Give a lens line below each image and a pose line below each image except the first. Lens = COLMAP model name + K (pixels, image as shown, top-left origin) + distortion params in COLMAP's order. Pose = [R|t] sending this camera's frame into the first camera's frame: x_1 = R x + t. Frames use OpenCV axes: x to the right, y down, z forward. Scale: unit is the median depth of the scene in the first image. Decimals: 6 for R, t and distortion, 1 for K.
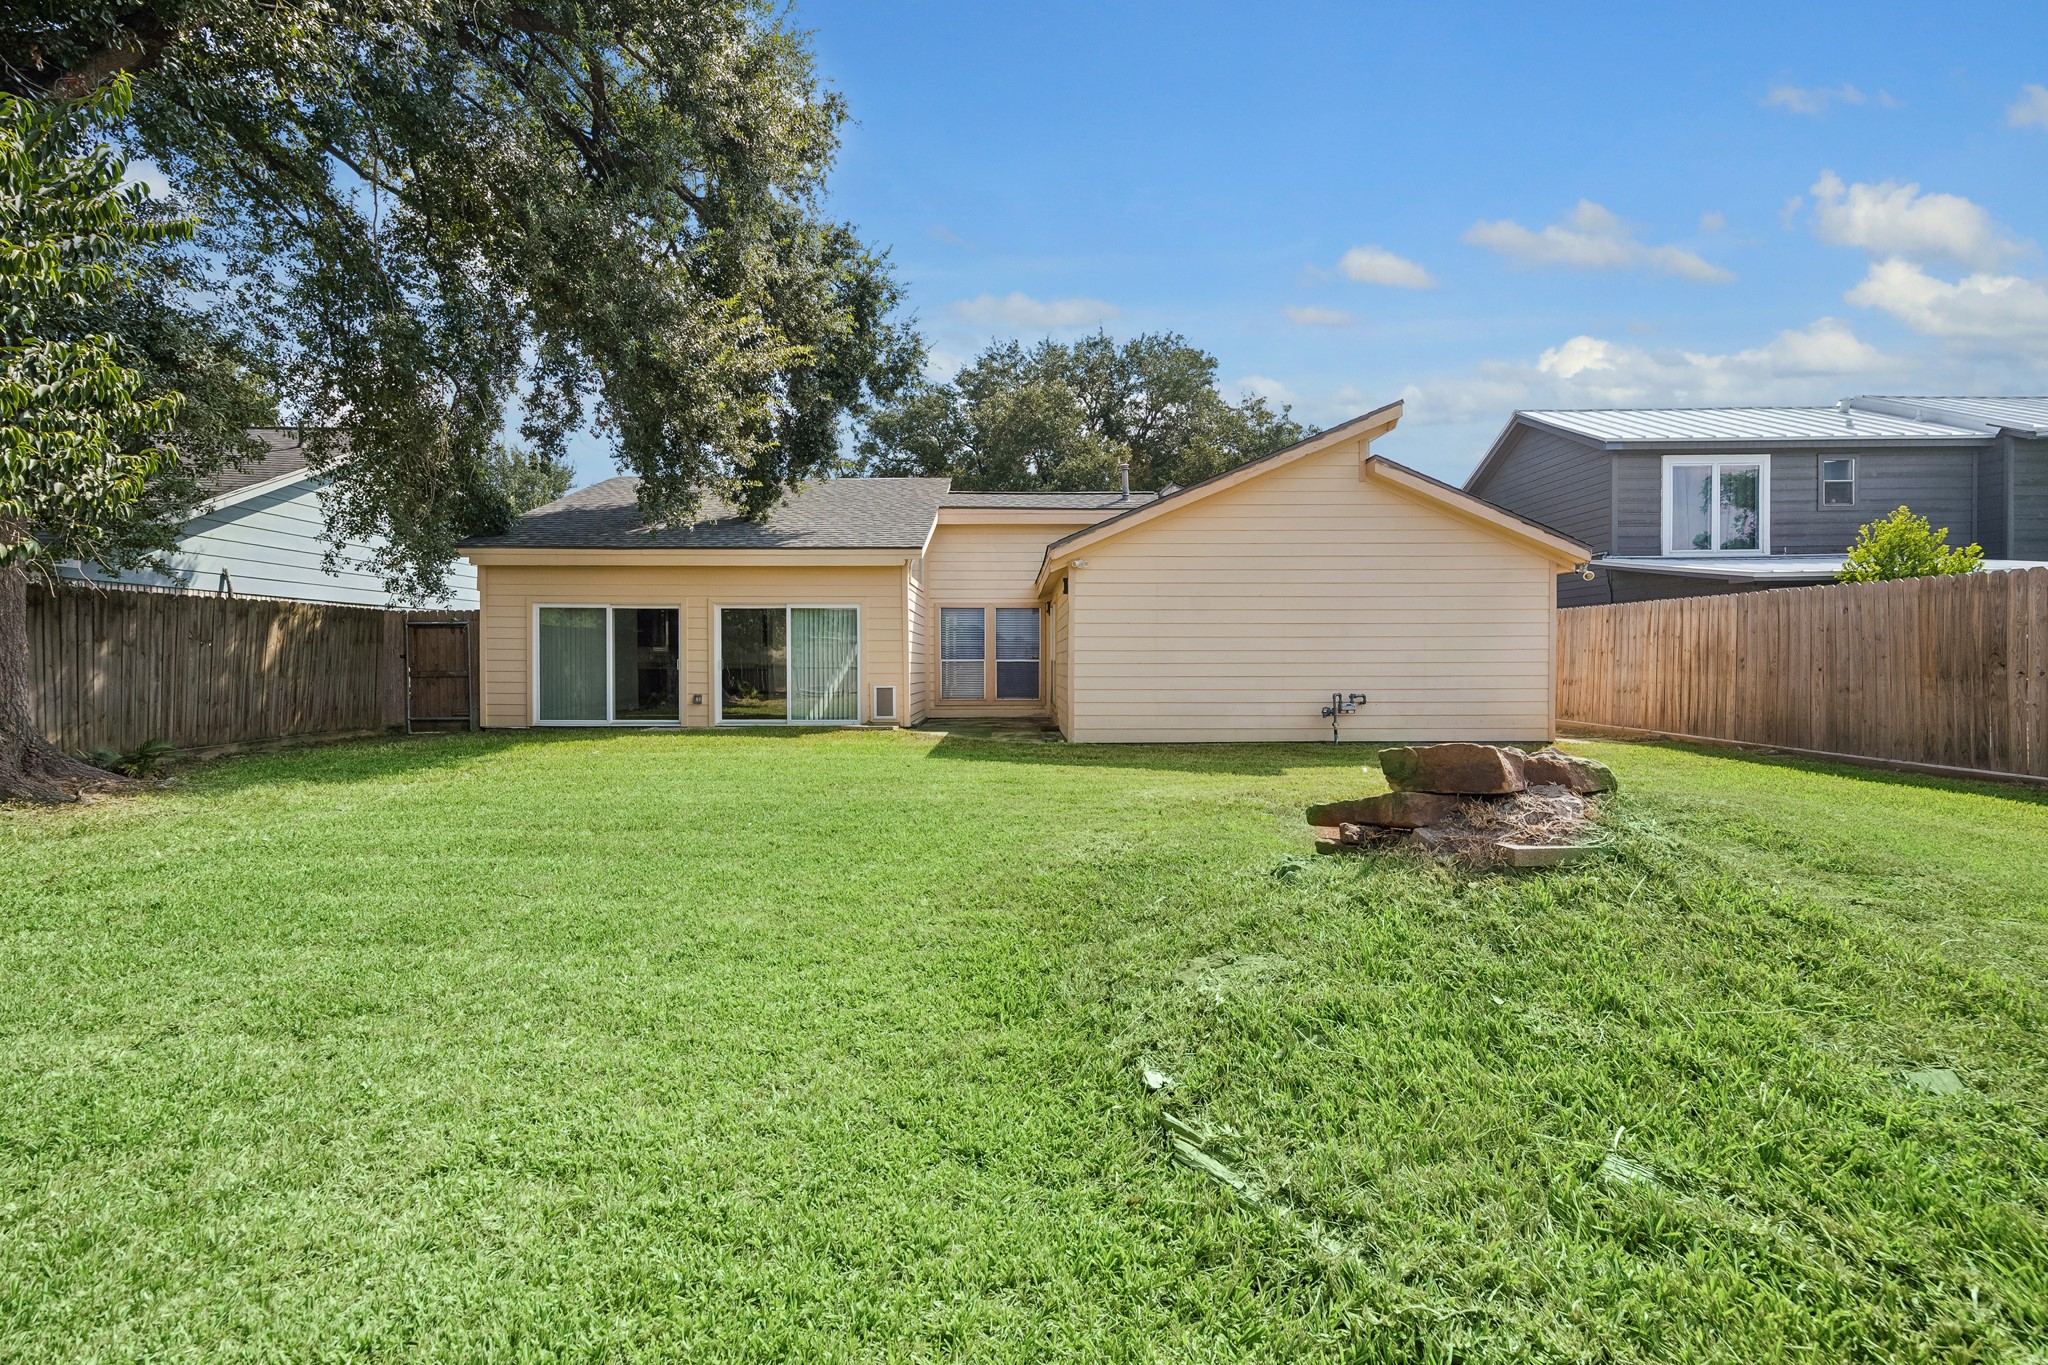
lens RADIAL K [[809.1, 0, 1014.8], [0, 809.1, 653.8], [0, 0, 1]] dist [0.000679, 0.000095]
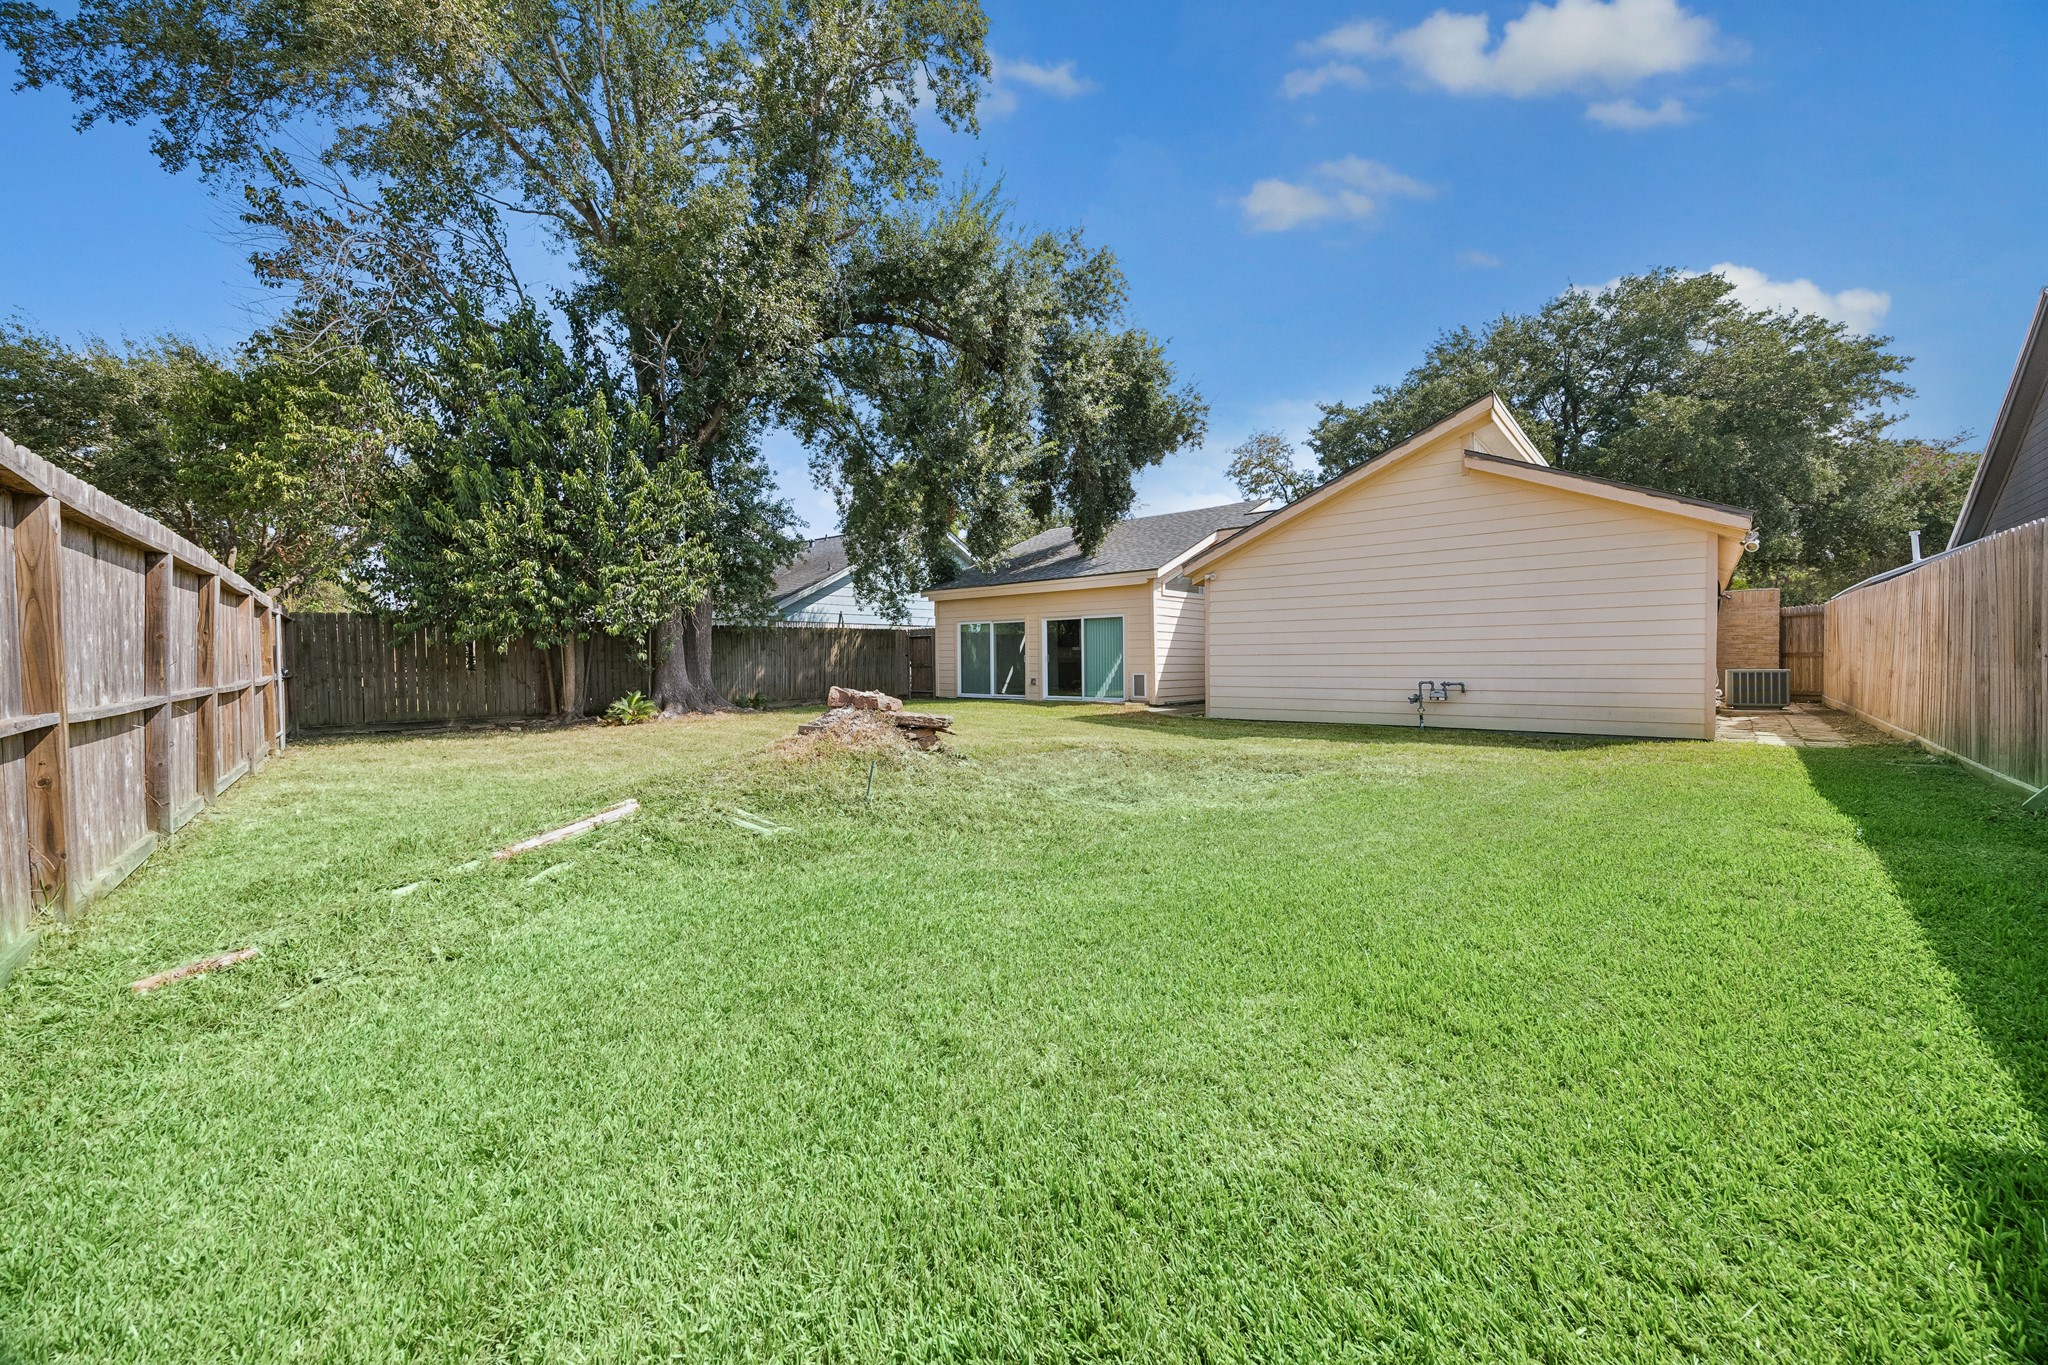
lens RADIAL K [[809.1, 0, 1014.8], [0, 809.1, 653.8], [0, 0, 1]] dist [0.000679, 0.000095]
pose [[0.726139, -0.011671, -0.687449, 0.622409], [0.015241, 0.999883, -0.000876, 0.004779], [0.687379, -0.009842, 0.726232, -0.118465]]
